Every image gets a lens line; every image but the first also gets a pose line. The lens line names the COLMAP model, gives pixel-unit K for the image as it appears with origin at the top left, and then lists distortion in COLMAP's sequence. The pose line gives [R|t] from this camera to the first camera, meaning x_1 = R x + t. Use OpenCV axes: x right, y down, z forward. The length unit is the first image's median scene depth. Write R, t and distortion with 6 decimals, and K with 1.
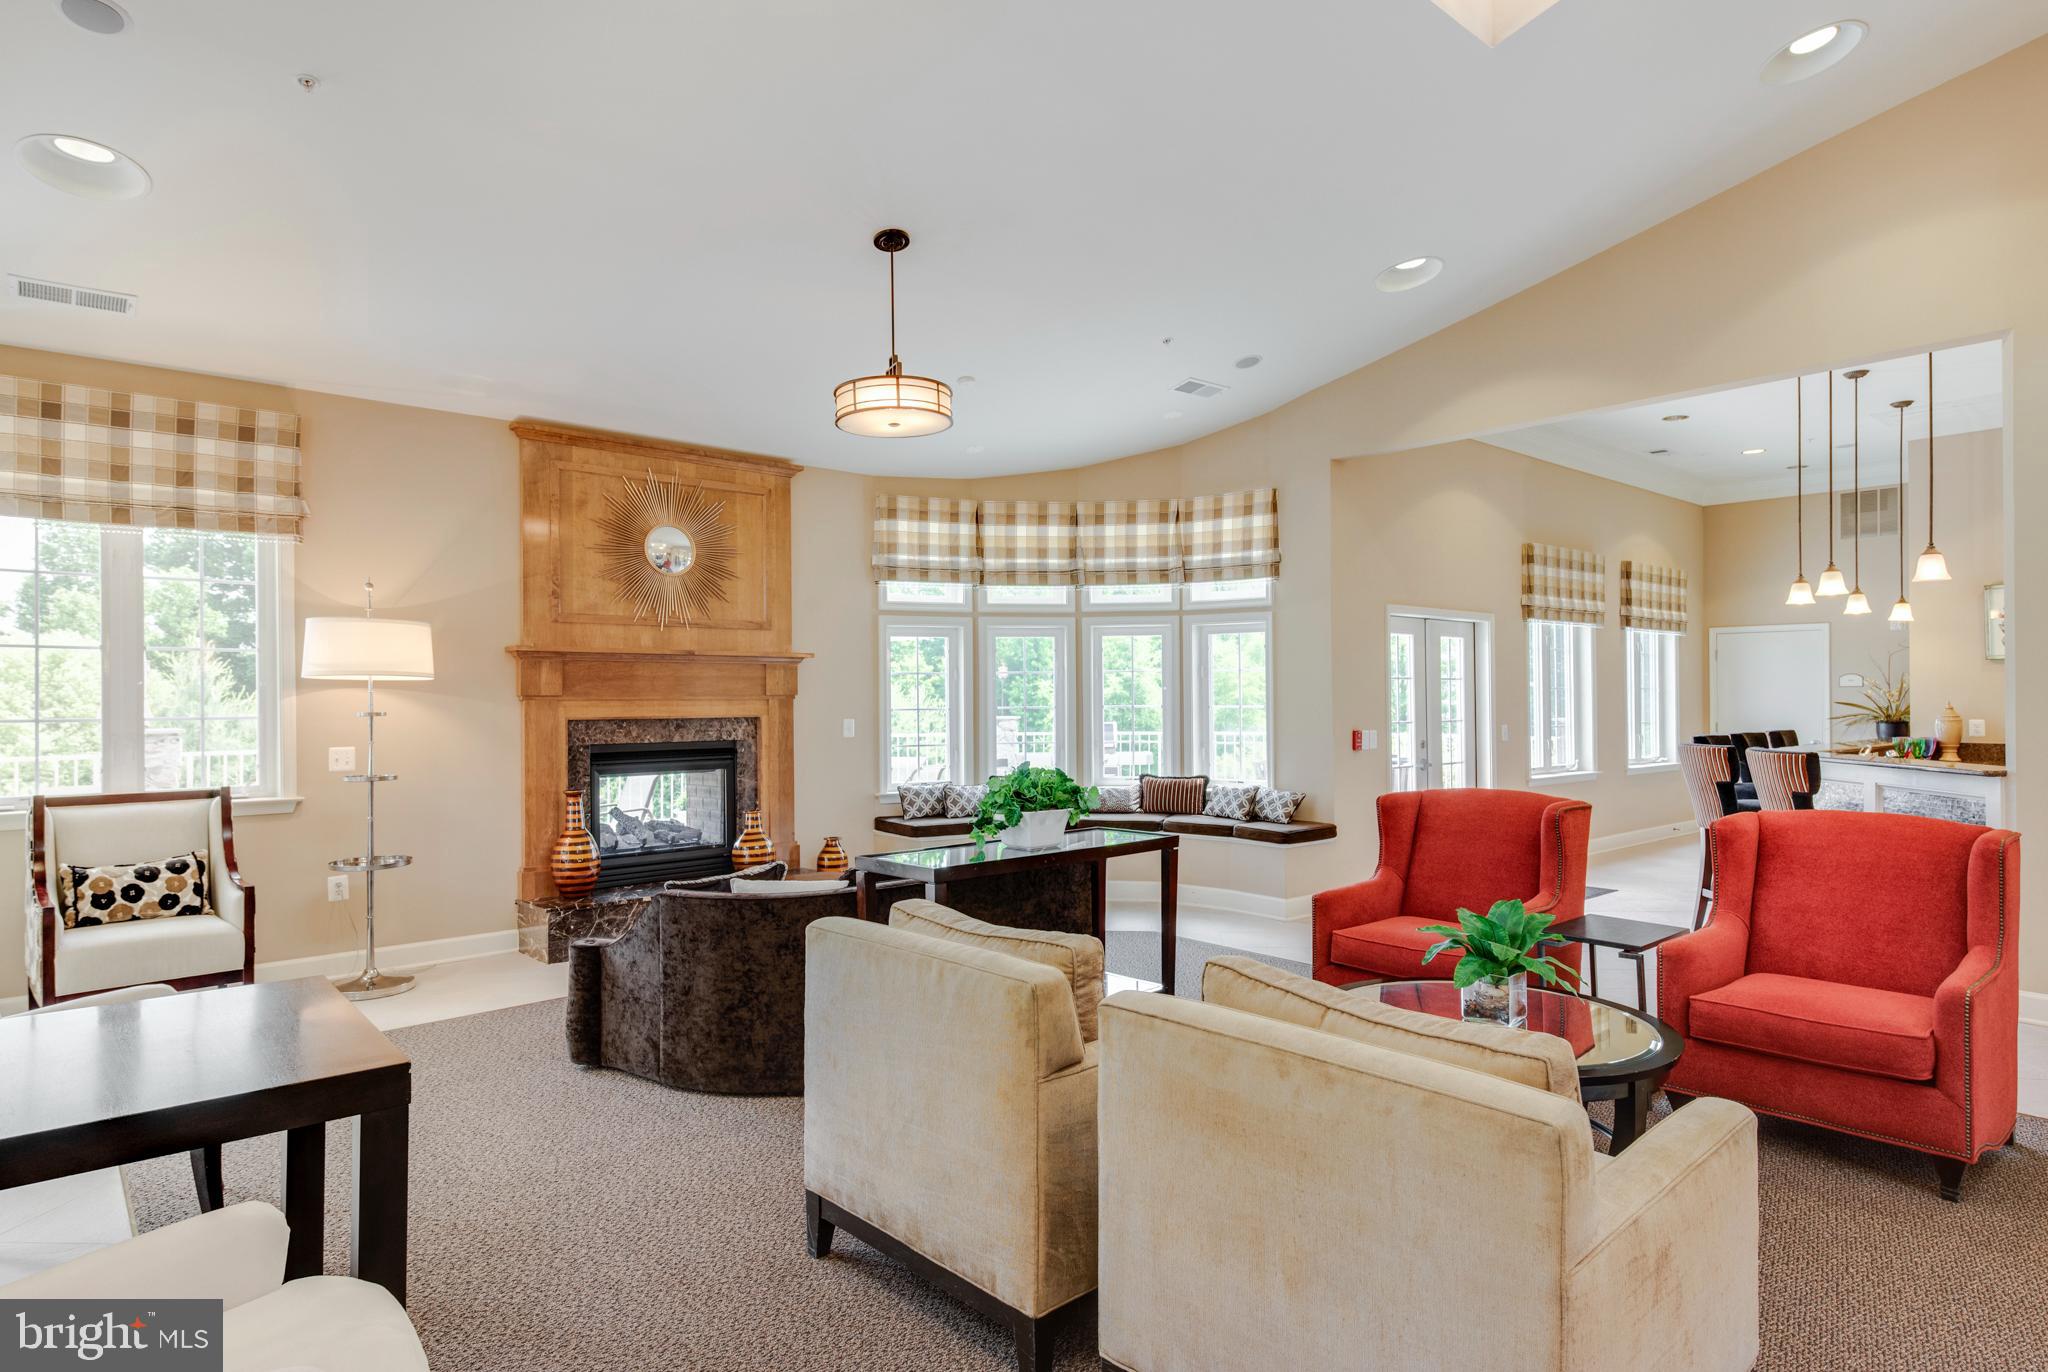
lens RADIAL K [[1130.9, 0, 1024.0], [0, 1130.9, 686.0], [0, 0, 1]] dist [0.022907, -0.000271]
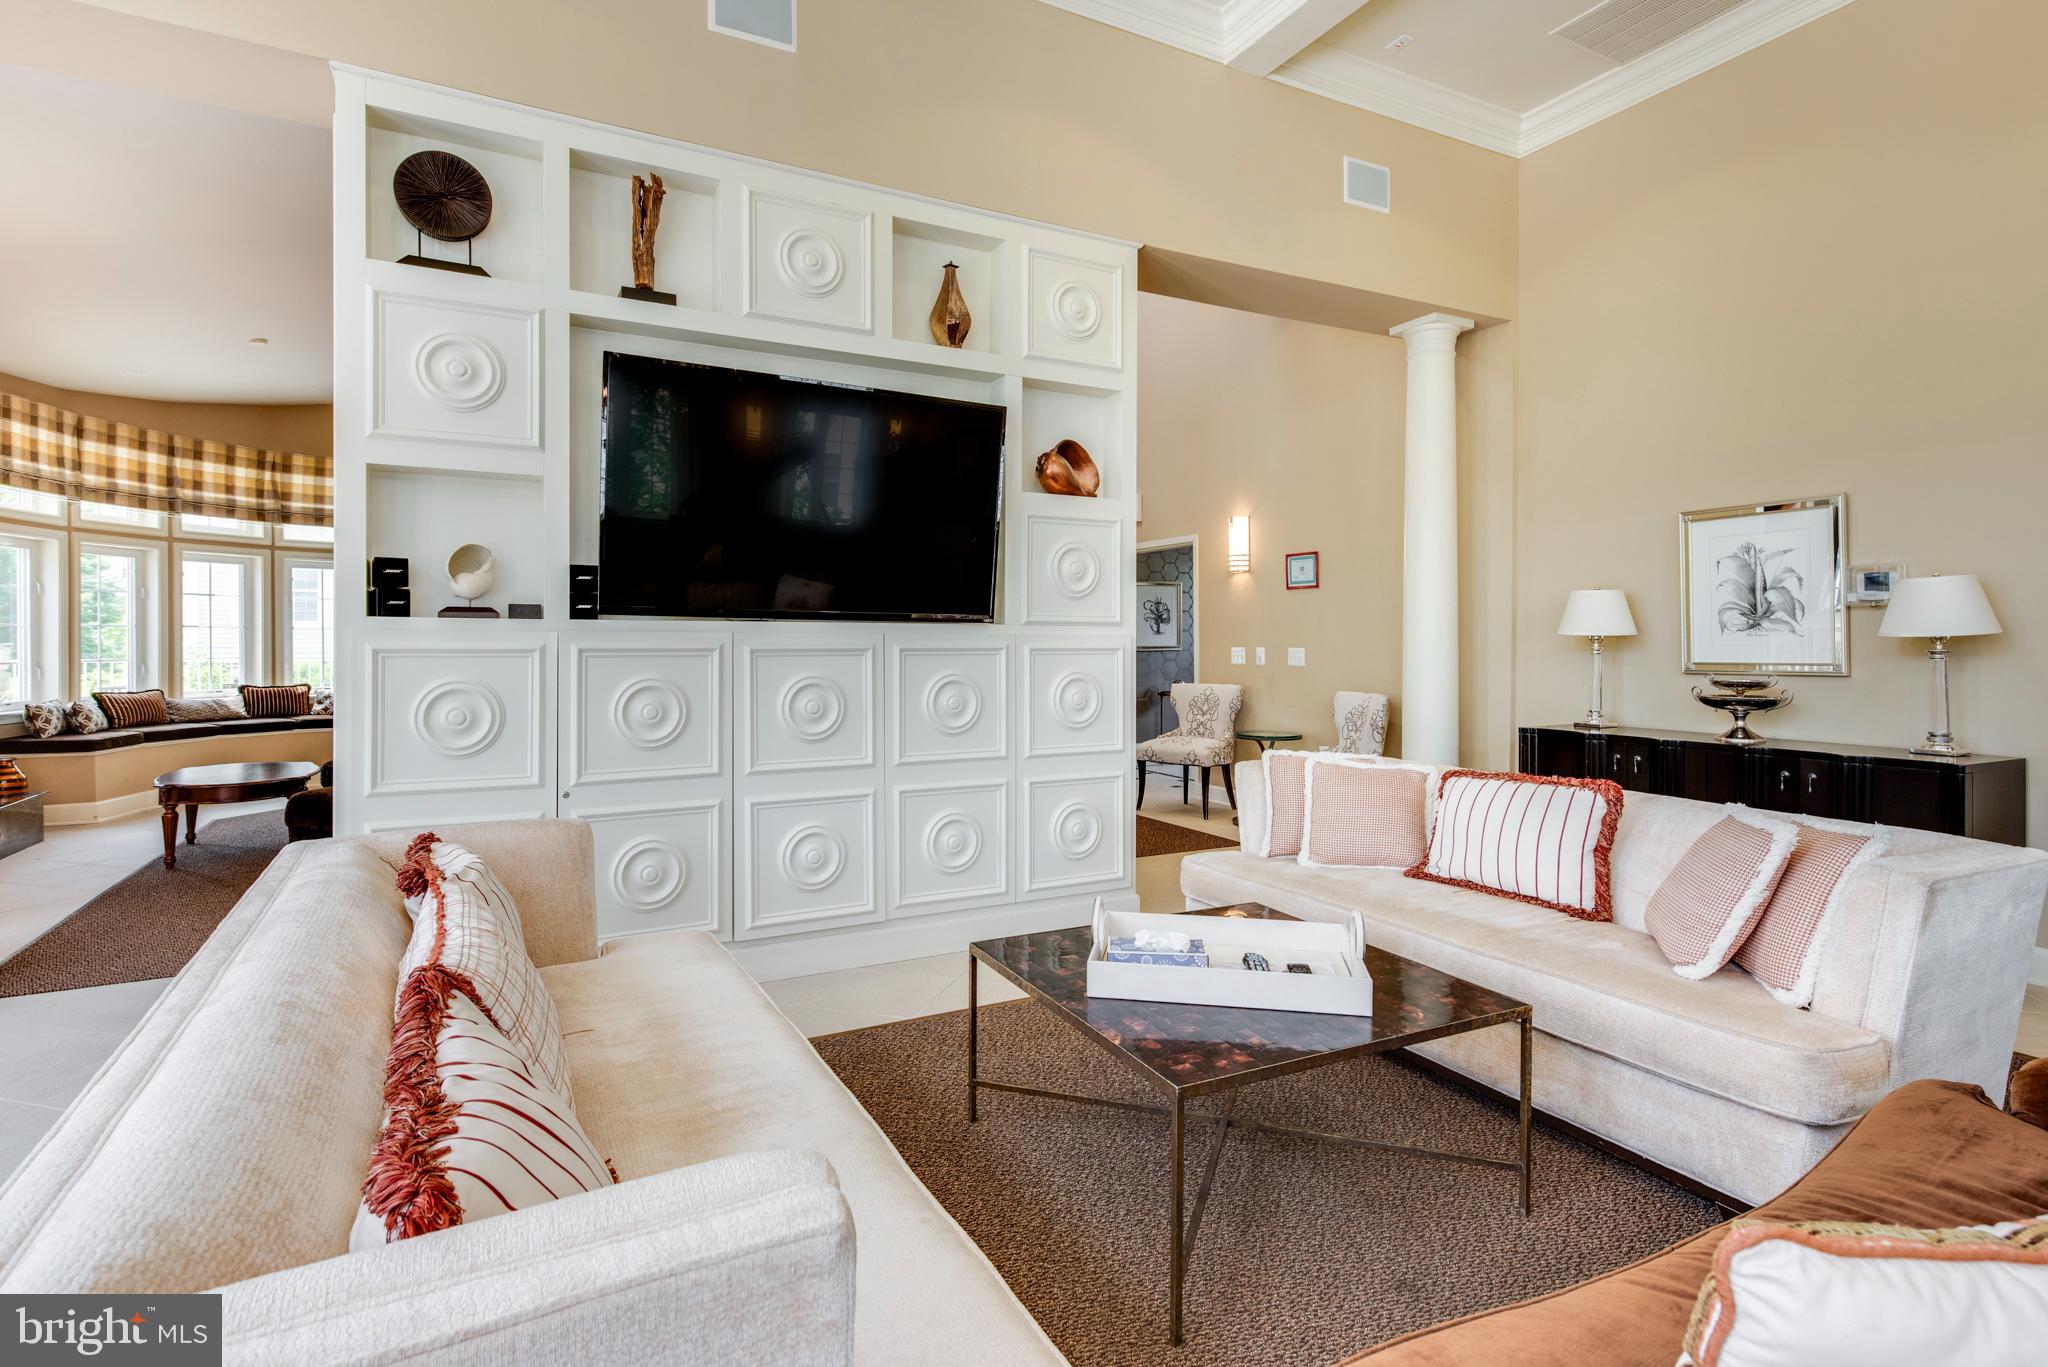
lens RADIAL K [[1018.3, 0, 1029.3], [0, 1018.3, 653.4], [0, 0, 1]] dist [0.001817, 0.000780]
pose [[0.225654, -0.004032, 0.974199, -0.814724], [-0.014676, 0.999864, 0.007537, 0.029186], [-0.974097, -0.015999, 0.225564, -0.012227]]
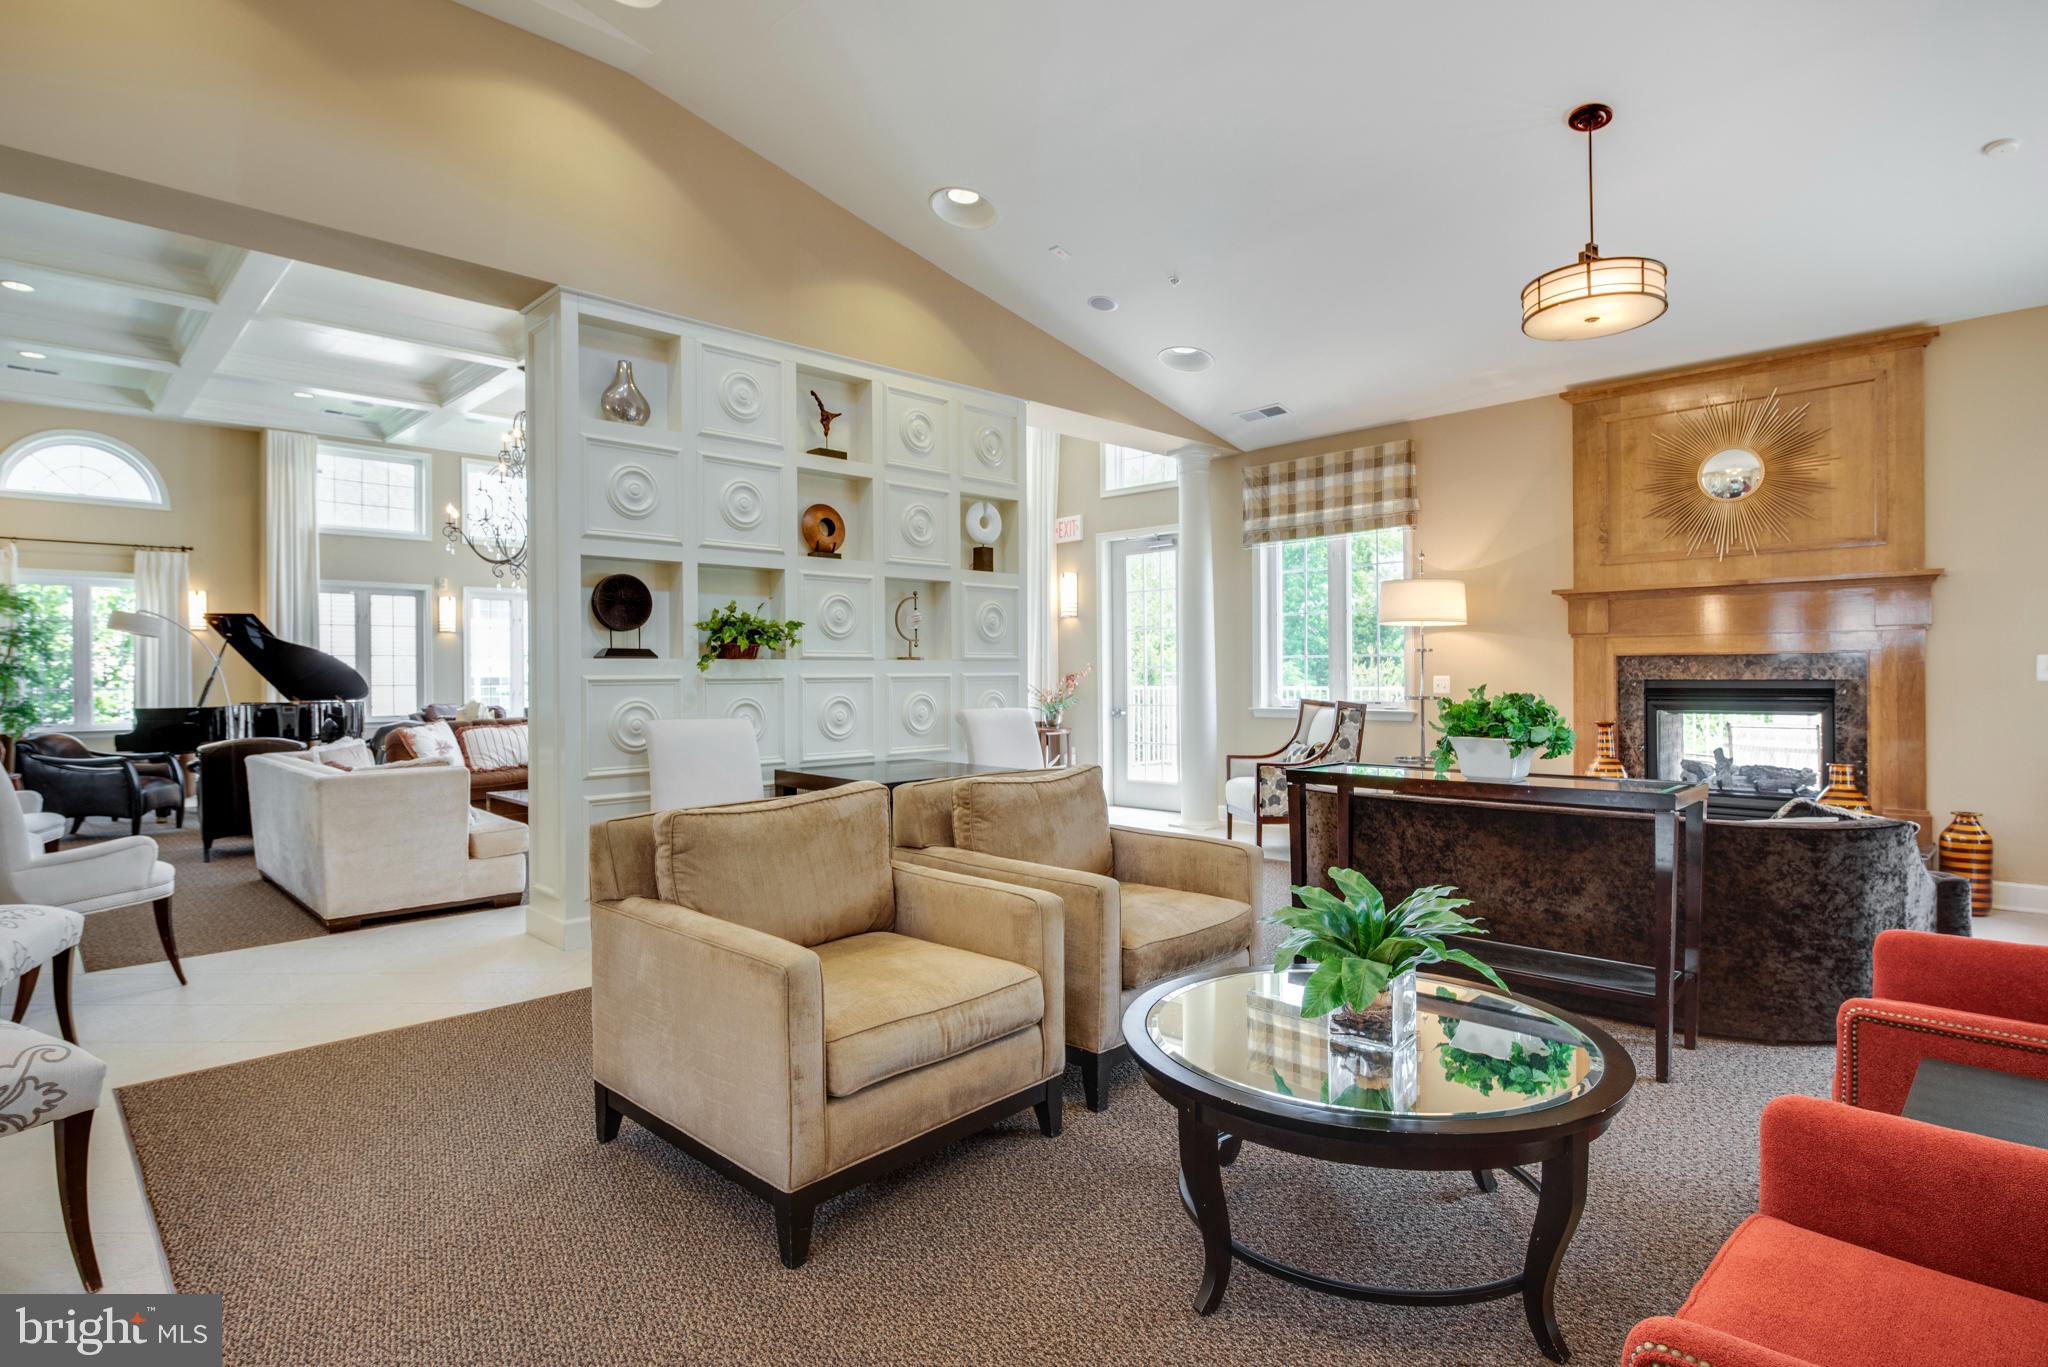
lens RADIAL K [[1045.4, 0, 1030.5], [0, 1045.4, 674.9], [0, 0, 1]] dist [-0.003555, -0.001294]
pose [[0.071919, 0.007174, -0.997385, 0.482568], [0.018524, 0.999792, 0.008527, 0.026308], [0.997238, -0.019089, 0.071771, 0.341012]]
